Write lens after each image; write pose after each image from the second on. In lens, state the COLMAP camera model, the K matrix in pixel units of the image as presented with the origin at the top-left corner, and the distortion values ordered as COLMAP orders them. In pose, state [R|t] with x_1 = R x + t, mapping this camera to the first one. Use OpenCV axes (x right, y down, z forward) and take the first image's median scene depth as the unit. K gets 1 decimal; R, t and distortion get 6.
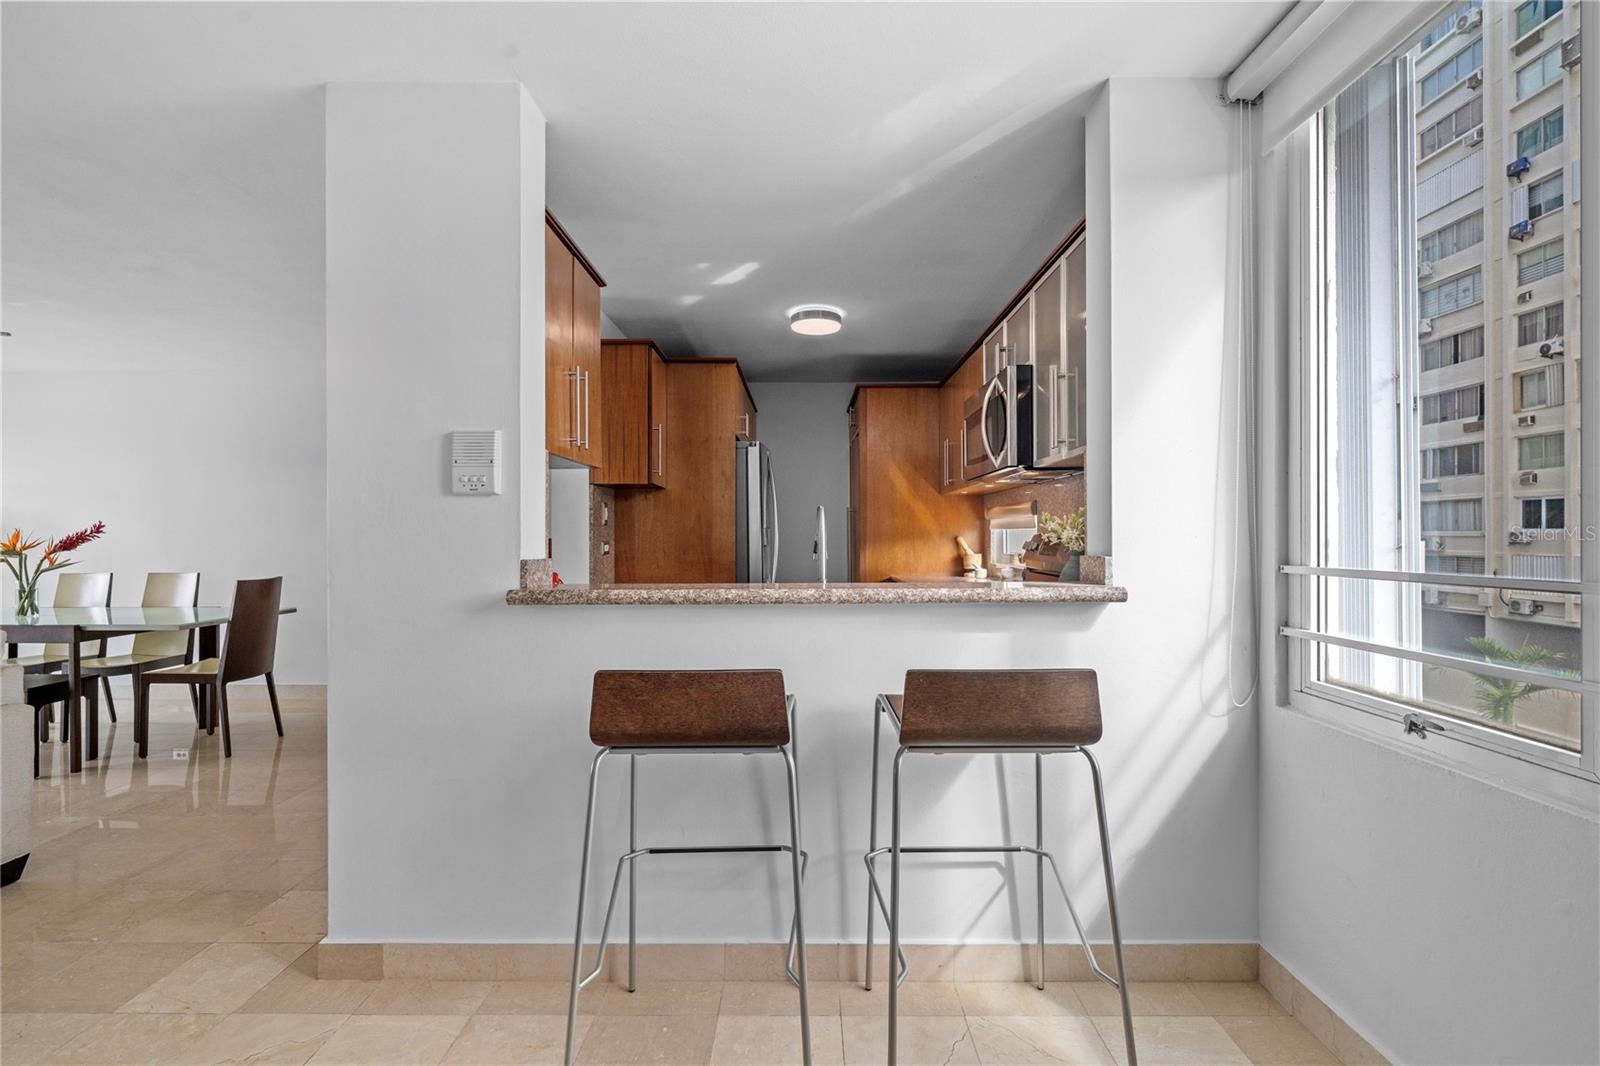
lens RADIAL K [[715.3, 0, 796.6], [0, 715.3, 529.3], [0, 0, 1]] dist [0.000531, -0.000023]
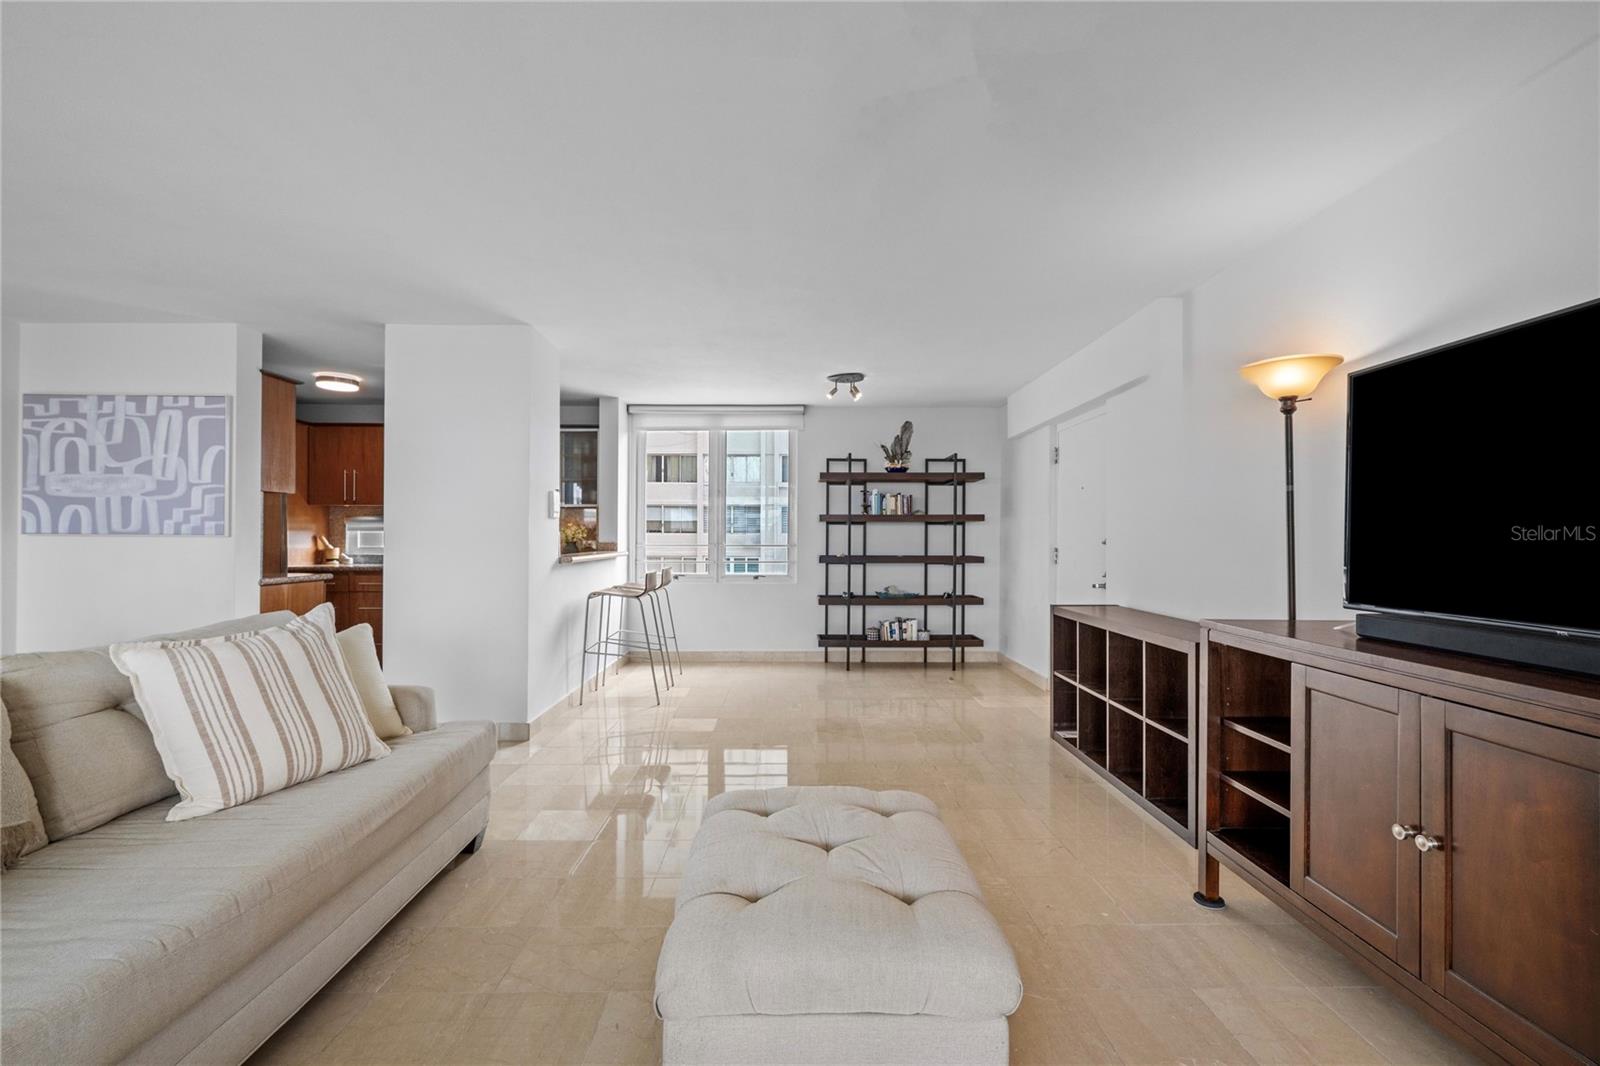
lens RADIAL K [[715.3, 0, 801.4], [0, 715.3, 536.6], [0, 0, 1]] dist [0.000531, -0.000023]
pose [[-0.017356, 0.000624, 0.999849, -1.300082], [-0.008027, 0.999967, -0.000763, 0.005215], [-0.999817, -0.008039, -0.017350, 0.077340]]
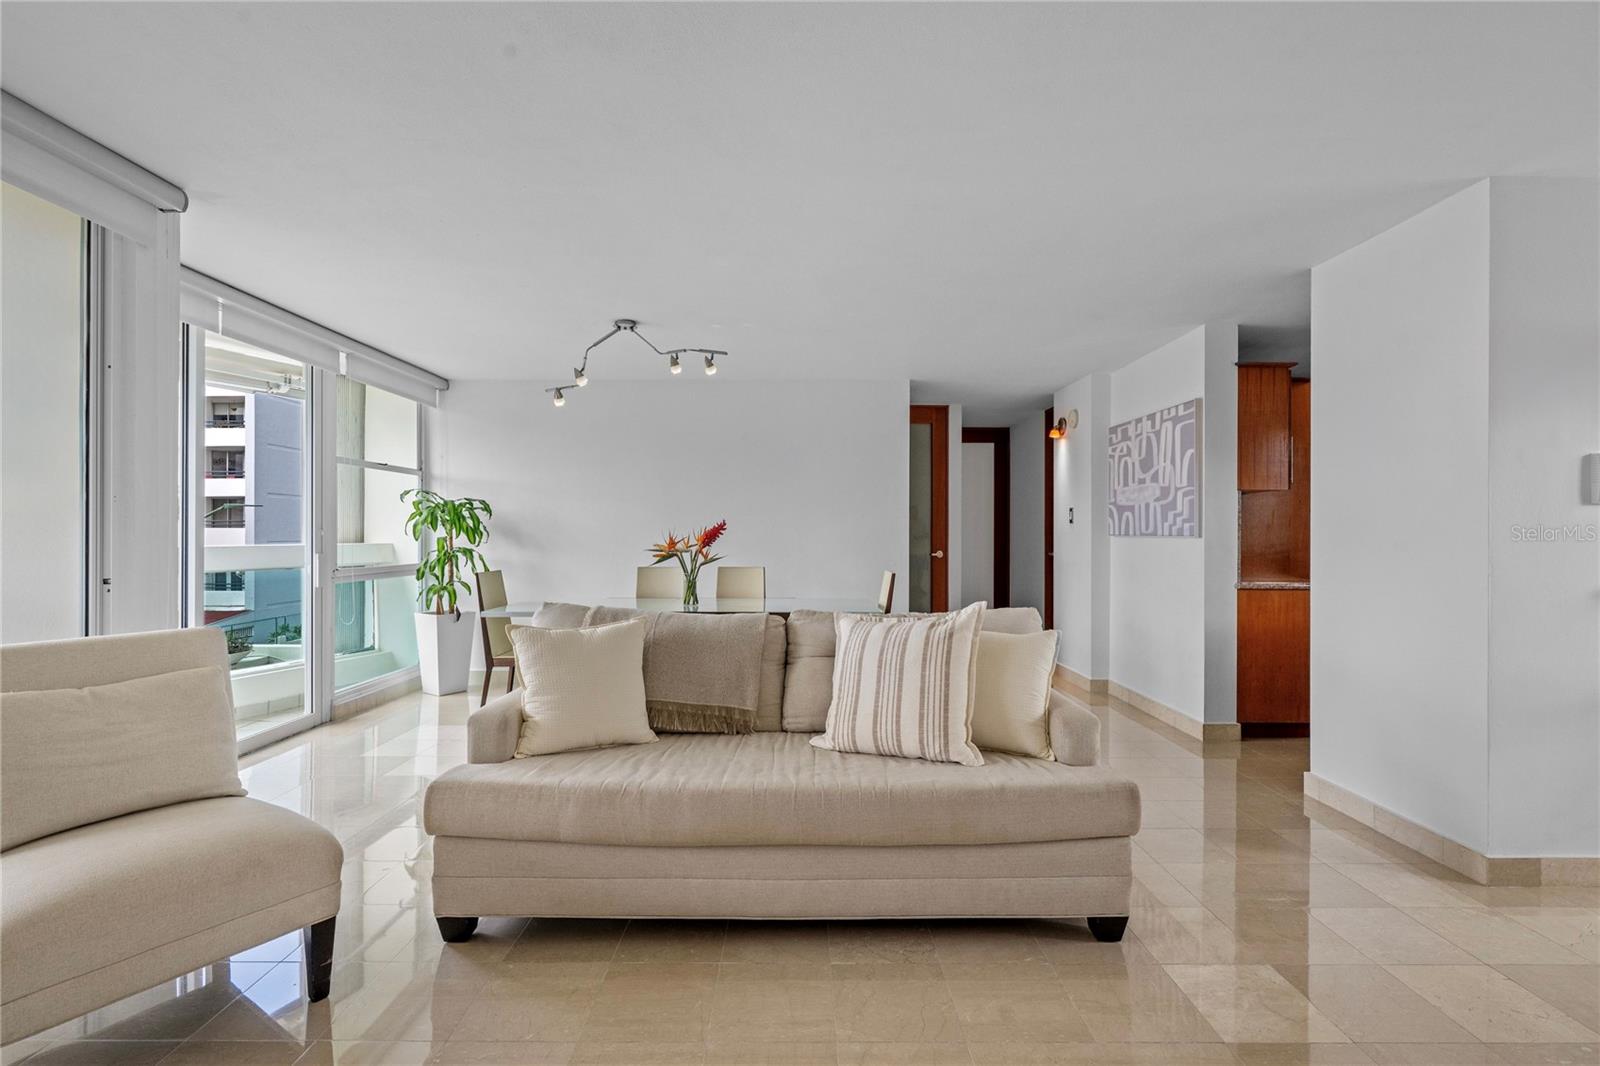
lens RADIAL K [[715.3, 0, 804.9], [0, 715.3, 541.1], [0, 0, 1]] dist [0.000531, -0.000023]
pose [[0.999880, 0.007347, 0.013669, -0.911684], [-0.007542, 0.999870, 0.014237, 0.005208], [-0.013563, -0.014338, 0.999805, -0.114268]]
